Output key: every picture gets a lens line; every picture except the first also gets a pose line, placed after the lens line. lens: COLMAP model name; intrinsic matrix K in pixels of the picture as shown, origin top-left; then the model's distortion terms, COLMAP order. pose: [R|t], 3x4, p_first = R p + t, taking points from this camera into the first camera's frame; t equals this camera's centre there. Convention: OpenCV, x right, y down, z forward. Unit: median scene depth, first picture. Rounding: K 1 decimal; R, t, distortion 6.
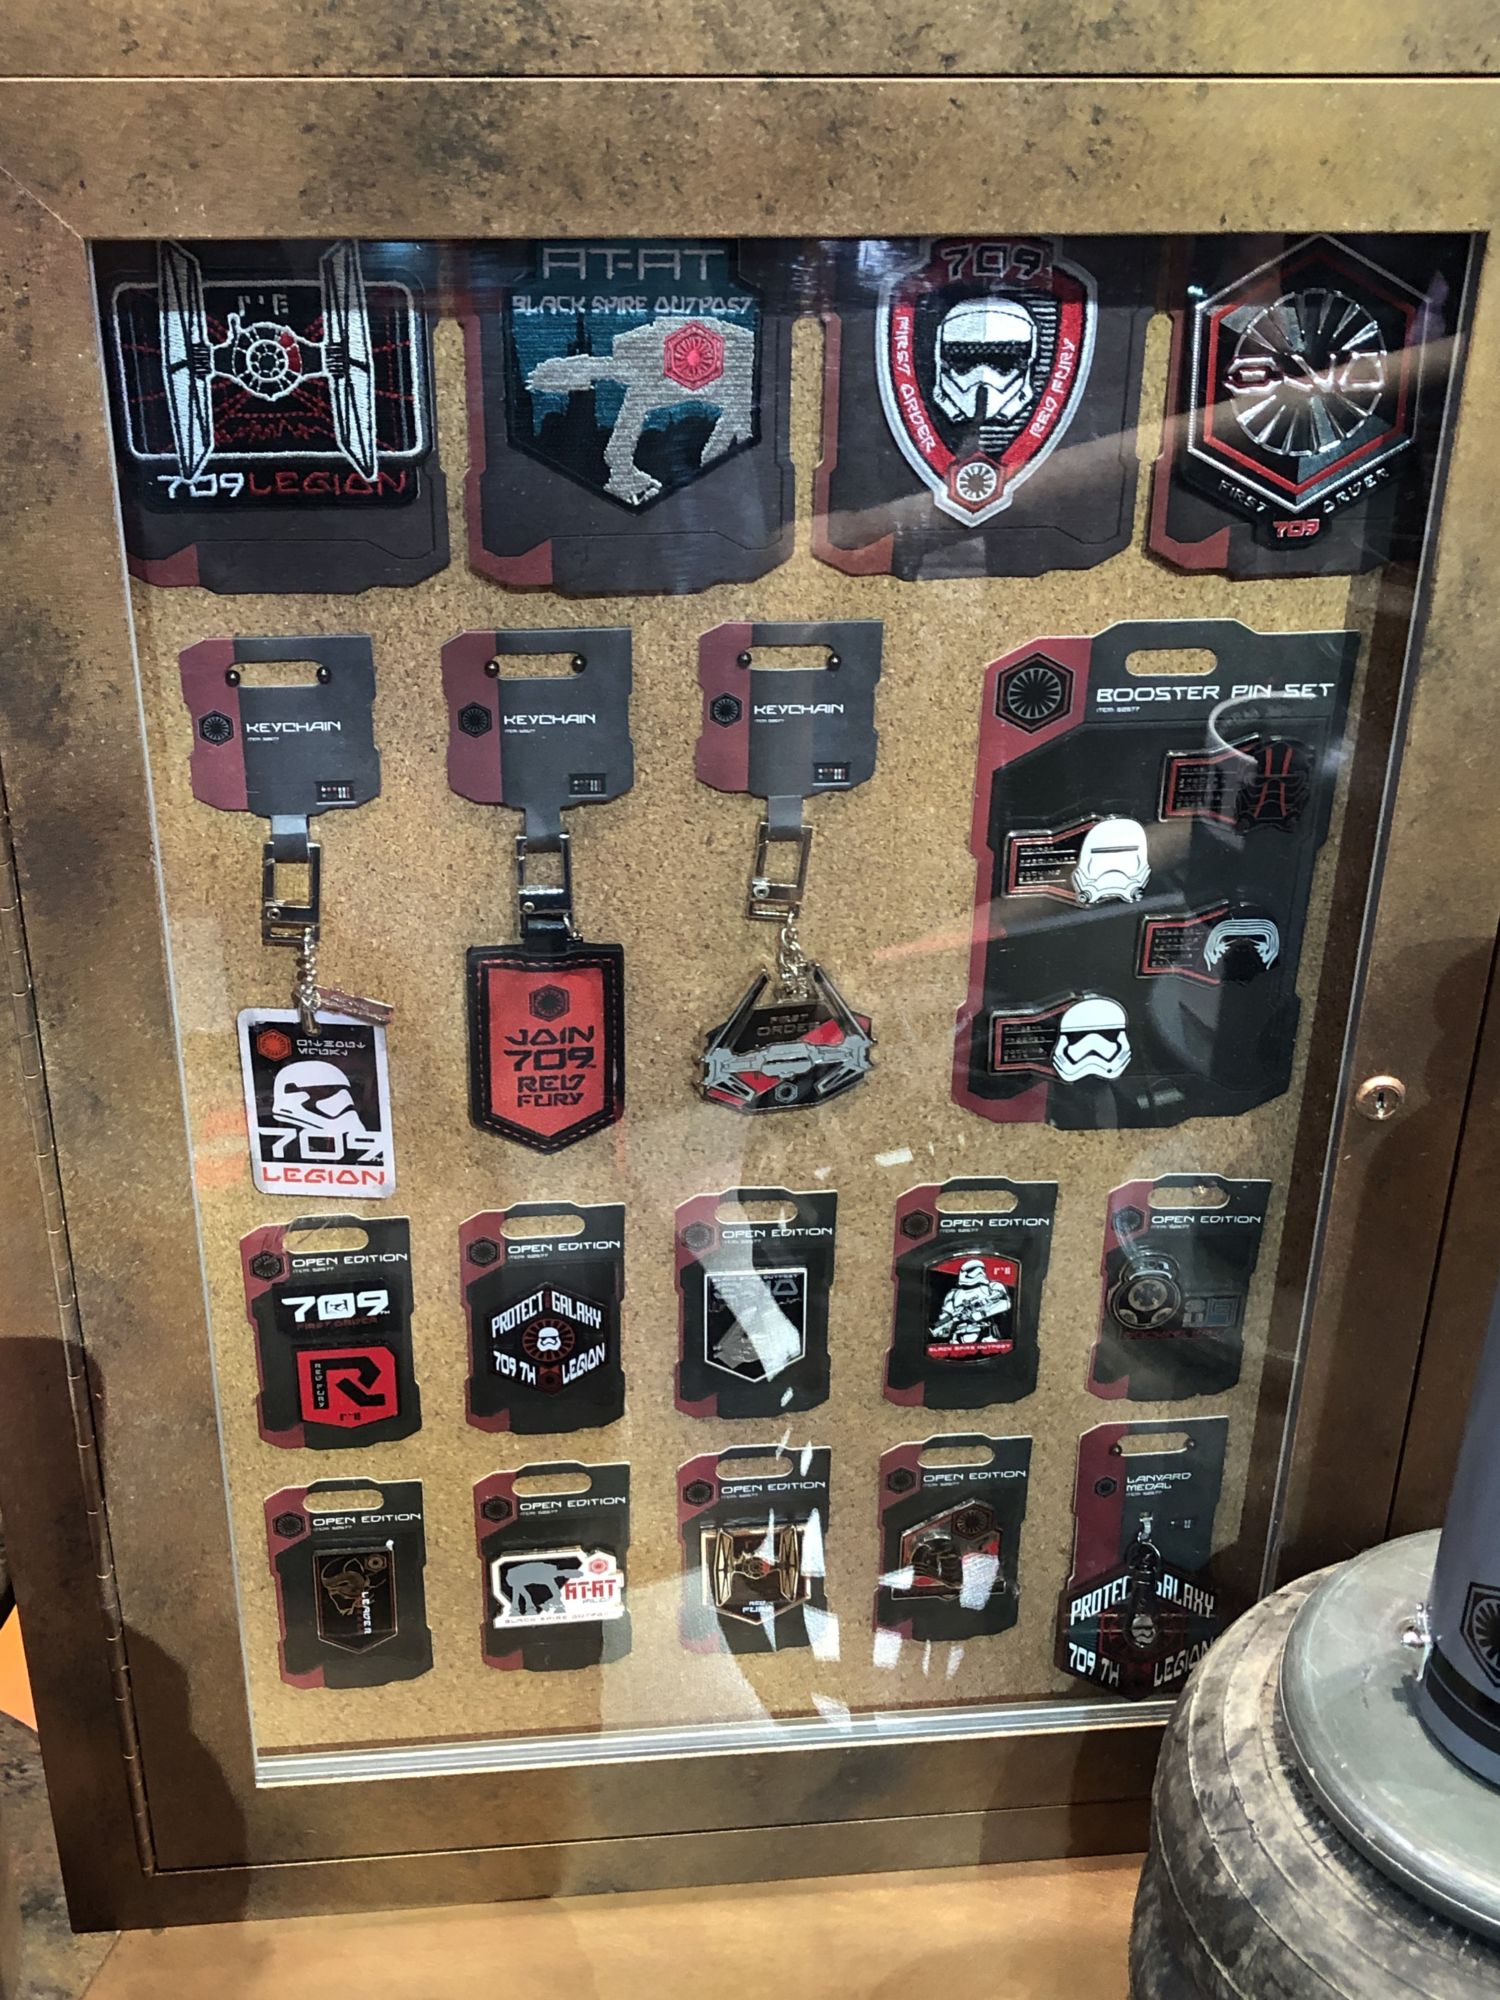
lens RADIAL K [[2436.2, 0, 753.9], [0, 2436.2, 984.6], [0, 0, 1]] dist [0.011901, 0.000000]
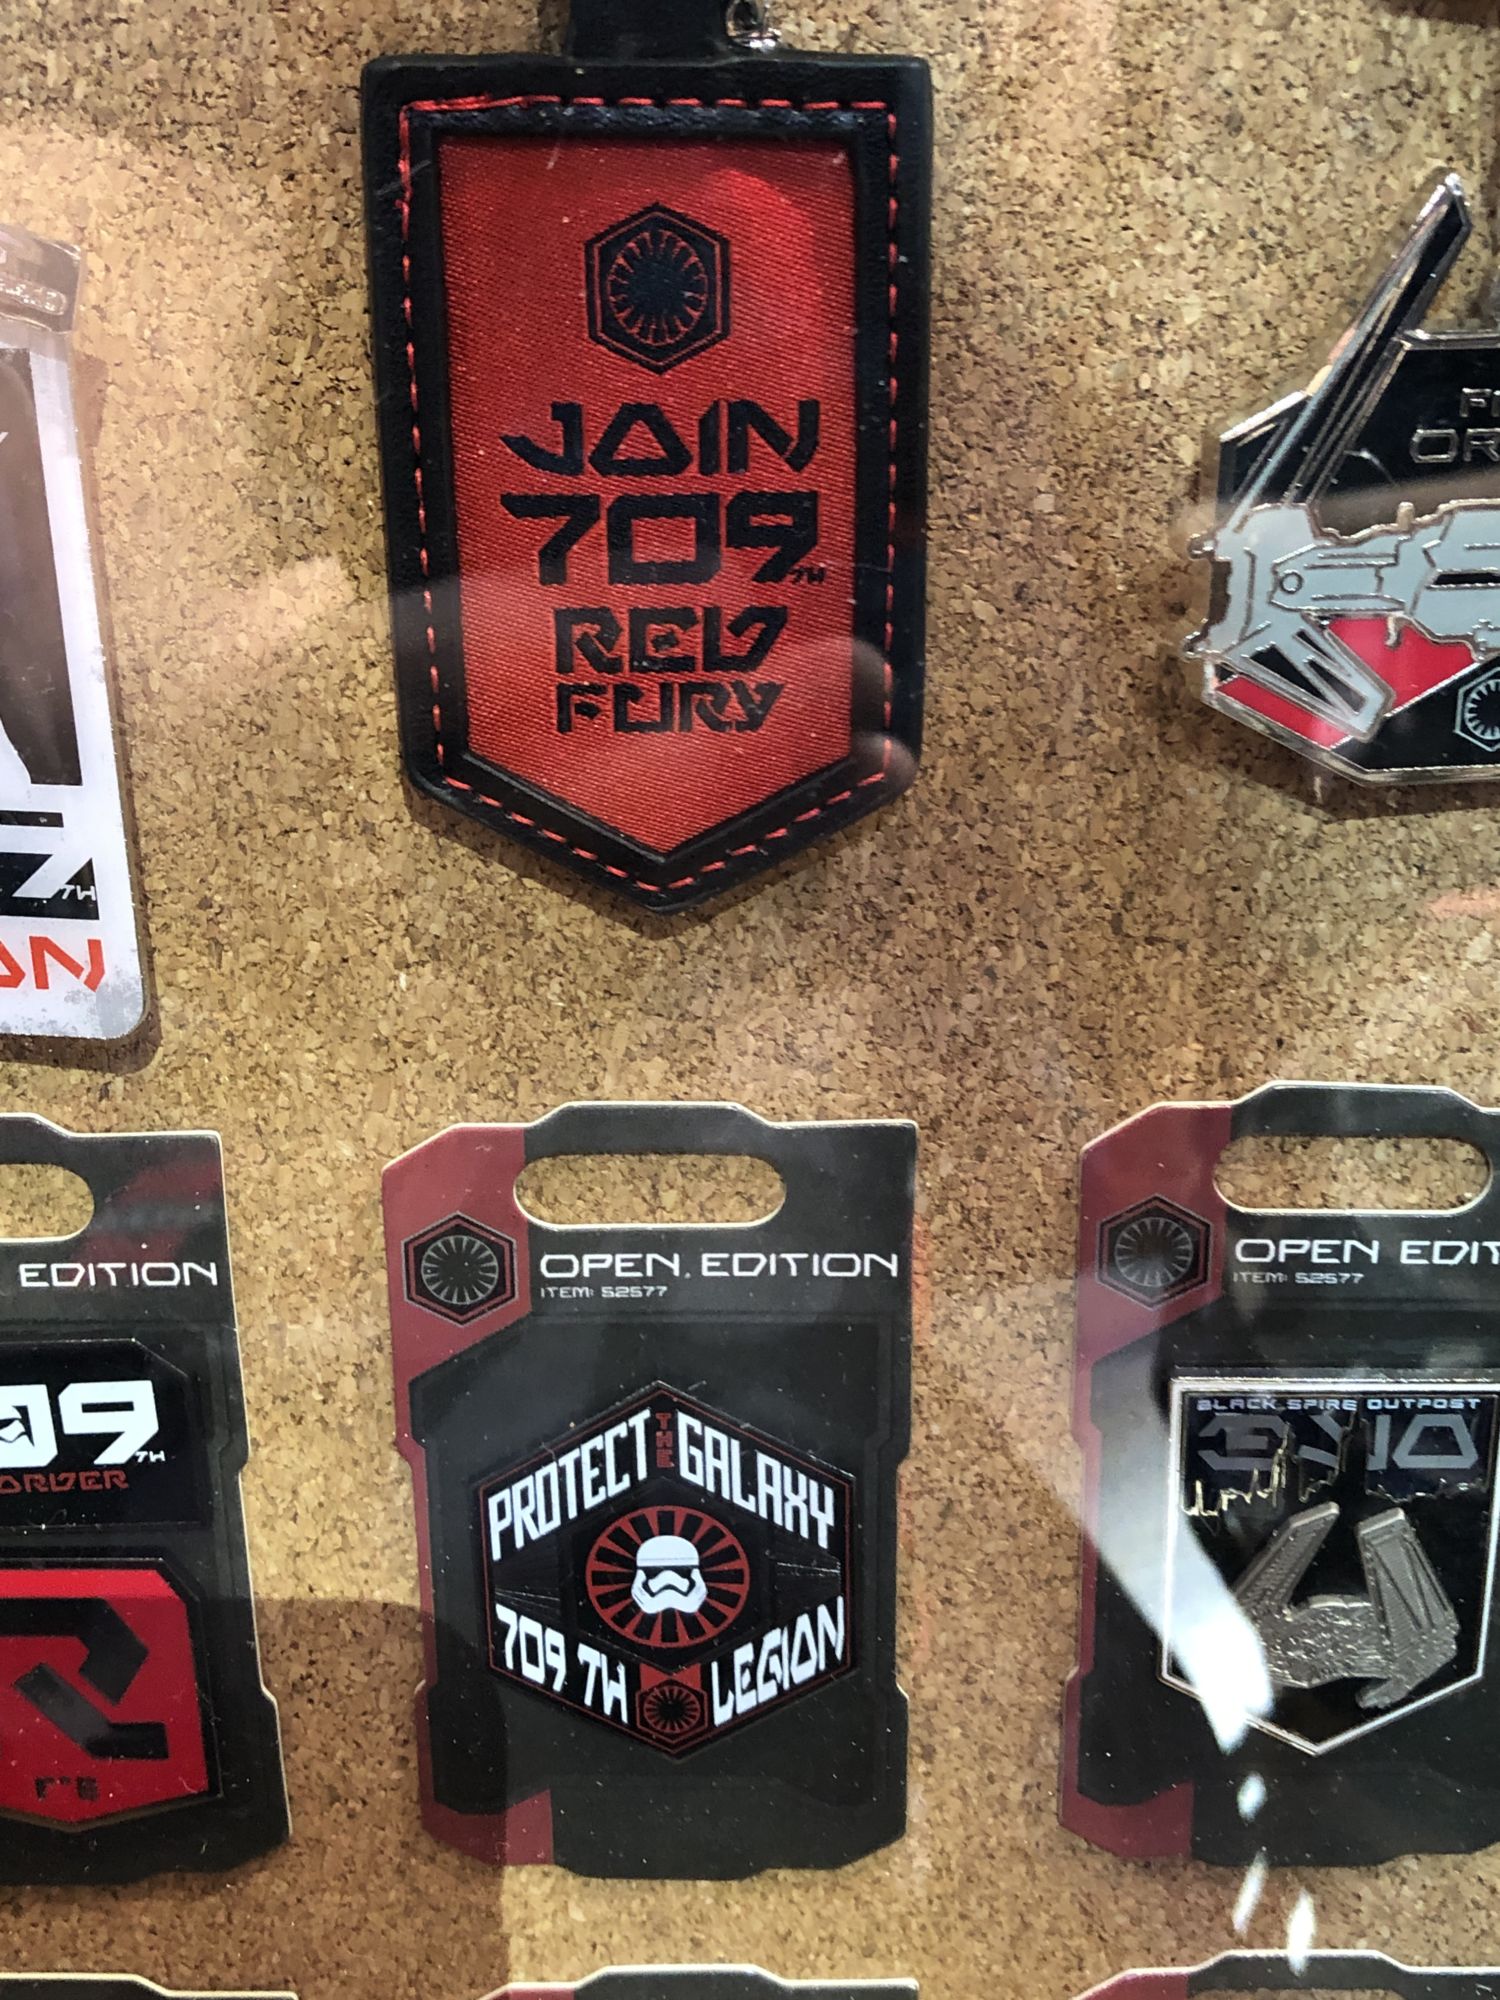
lens RADIAL K [[2436.2, 0, 736.2], [0, 2436.2, 994.8], [0, 0, 1]] dist [0.011901, 0.000000]
pose [[0.989942, 0.016131, -0.140548, -0.032883], [-0.035529, 0.989986, -0.136619, 0.116445], [0.136937, 0.140238, 0.980603, 0.695617]]
